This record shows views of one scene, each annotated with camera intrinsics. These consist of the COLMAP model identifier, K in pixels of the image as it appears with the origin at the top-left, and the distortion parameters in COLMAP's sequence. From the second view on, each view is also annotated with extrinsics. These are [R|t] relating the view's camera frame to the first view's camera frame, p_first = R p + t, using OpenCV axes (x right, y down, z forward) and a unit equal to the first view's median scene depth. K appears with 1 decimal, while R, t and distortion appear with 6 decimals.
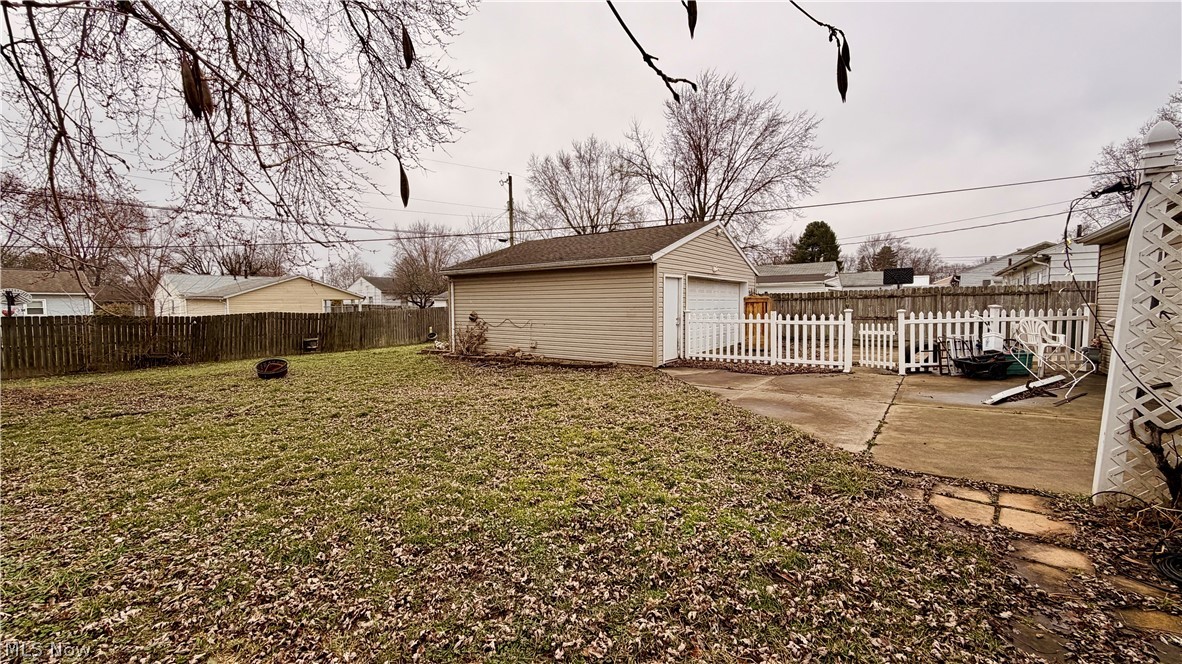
lens RADIAL K [[470.7, 0, 590.1], [0, 470.7, 330.8], [0, 0, 1]] dist [0.000103, 0.000192]
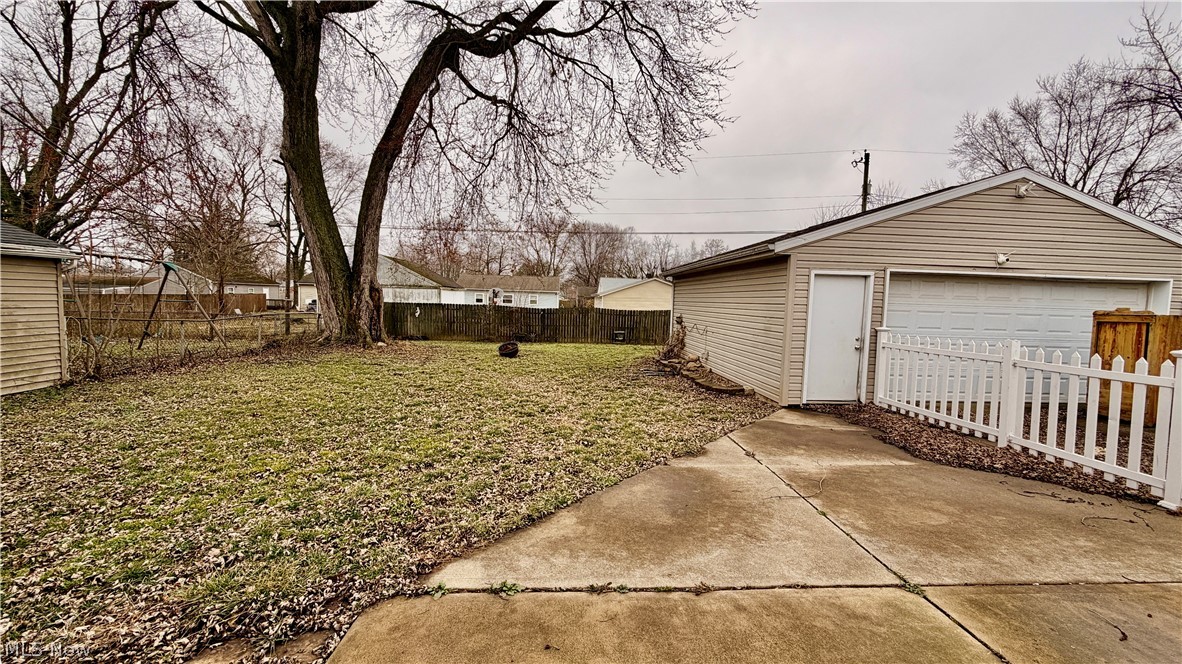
lens RADIAL K [[470.7, 0, 590.1], [0, 470.7, 330.8], [0, 0, 1]] dist [0.000103, 0.000192]
pose [[0.647075, 0.074044, -0.758822, 0.307015], [-0.076256, 0.996568, 0.032217, -0.021221], [0.758603, 0.037019, 0.650500, 0.216695]]
